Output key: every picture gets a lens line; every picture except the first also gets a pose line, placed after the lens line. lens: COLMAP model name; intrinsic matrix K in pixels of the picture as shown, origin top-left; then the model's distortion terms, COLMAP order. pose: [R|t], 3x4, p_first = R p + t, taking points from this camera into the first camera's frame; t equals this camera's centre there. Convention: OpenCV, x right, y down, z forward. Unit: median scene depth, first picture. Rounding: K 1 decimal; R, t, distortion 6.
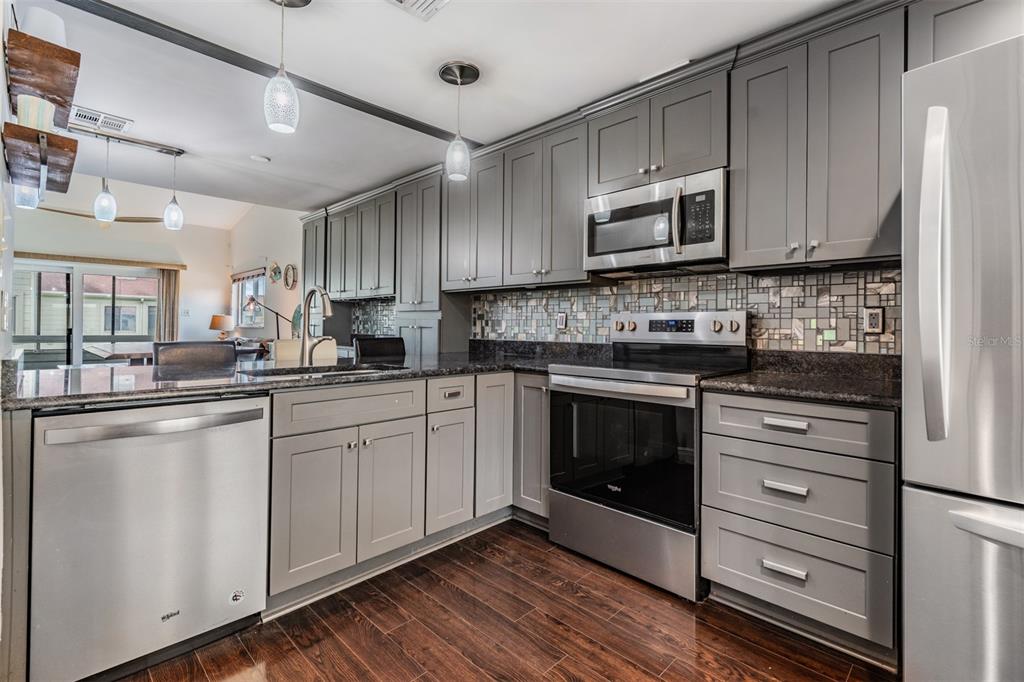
lens RADIAL K [[467.8, 0, 512.4], [0, 467.8, 324.2], [0, 0, 1]] dist [-0.000561, -0.000122]
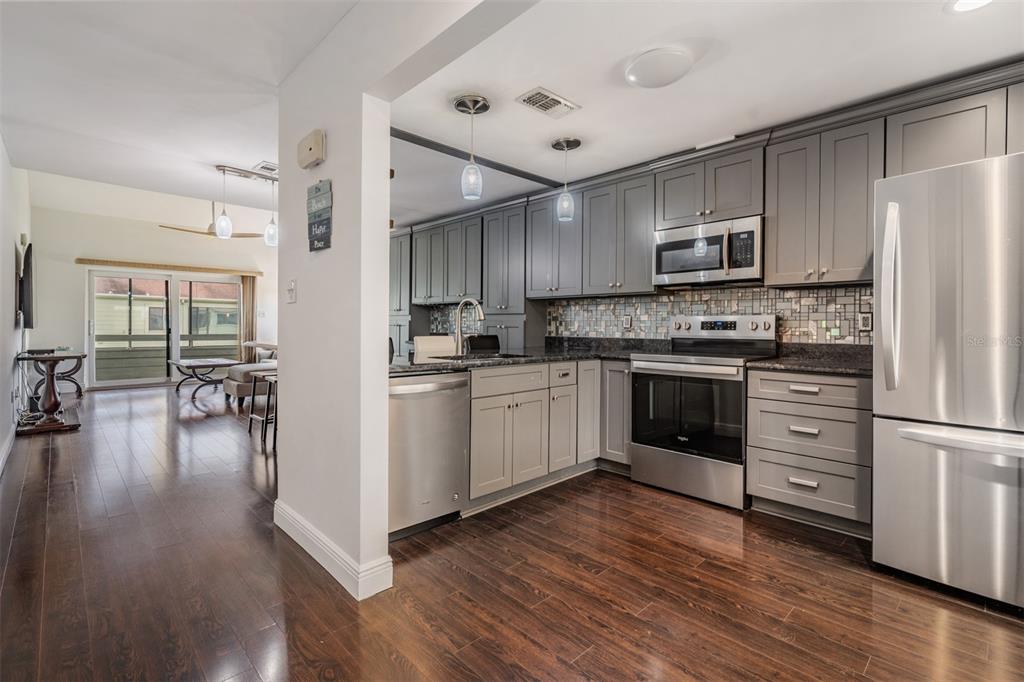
lens RADIAL K [[467.8, 0, 513.6], [0, 467.8, 328.3], [0, 0, 1]] dist [-0.000561, -0.000122]
pose [[0.999777, -0.002346, -0.020979, -0.242564], [0.002582, 0.999934, 0.011203, -0.005724], [0.020951, -0.011254, 0.999717, -0.397586]]
